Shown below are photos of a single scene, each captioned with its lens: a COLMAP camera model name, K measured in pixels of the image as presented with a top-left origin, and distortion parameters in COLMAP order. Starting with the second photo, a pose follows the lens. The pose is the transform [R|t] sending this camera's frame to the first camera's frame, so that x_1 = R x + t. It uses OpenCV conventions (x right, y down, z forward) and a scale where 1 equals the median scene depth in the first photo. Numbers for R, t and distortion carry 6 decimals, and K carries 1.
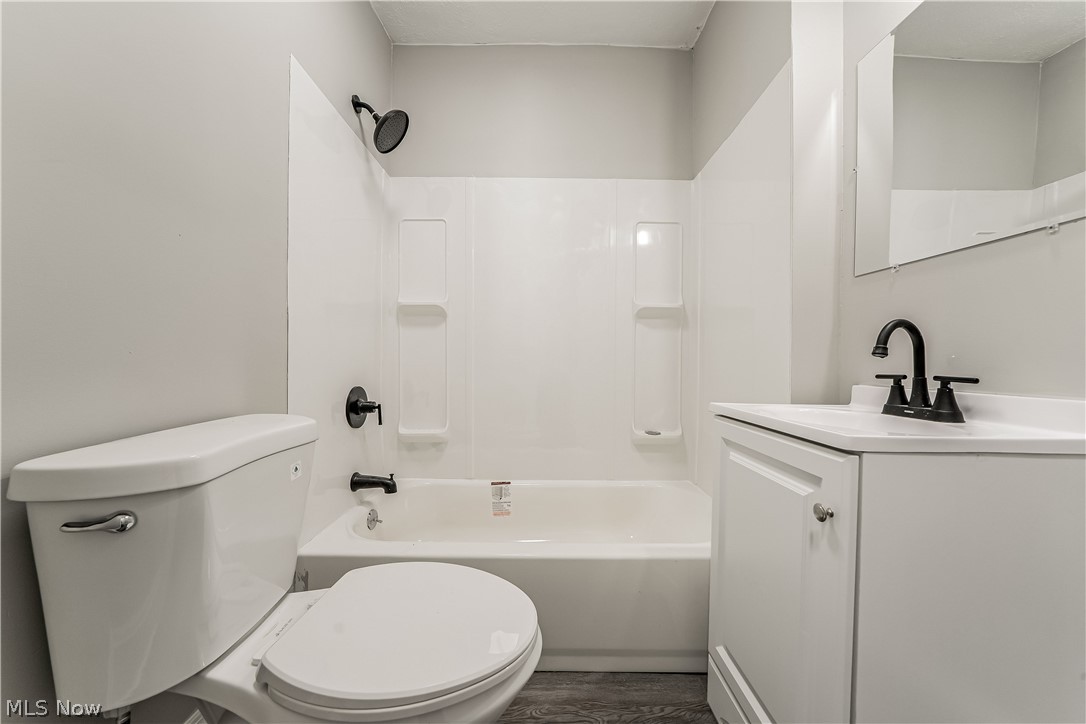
lens RADIAL K [[355.7, 0, 541.8], [0, 355.7, 365.0], [0, 0, 1]] dist [-0.006382, -0.000032]
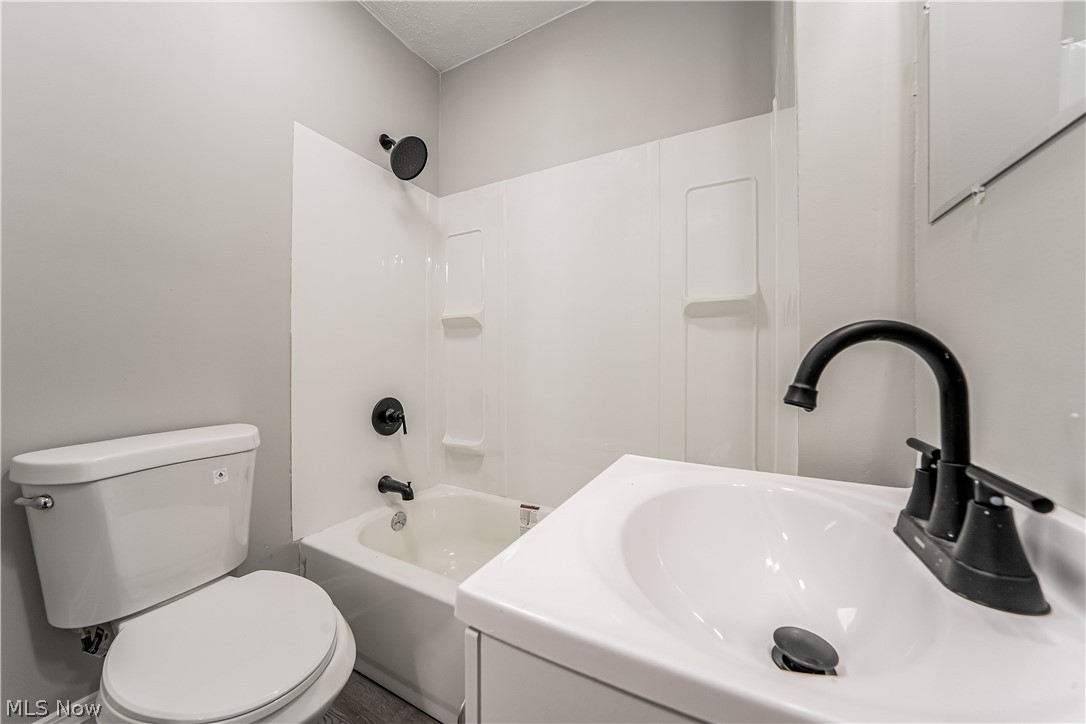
lens RADIAL K [[380.6, 0, 543.0], [0, 380.6, 362.0], [0, 0, 1]] dist [-0.006669, -0.000015]
pose [[0.881190, -0.004028, -0.472745, 0.459288], [0.002987, 0.999991, -0.002954, -0.045157], [0.472753, 0.001191, 0.881194, 0.185945]]
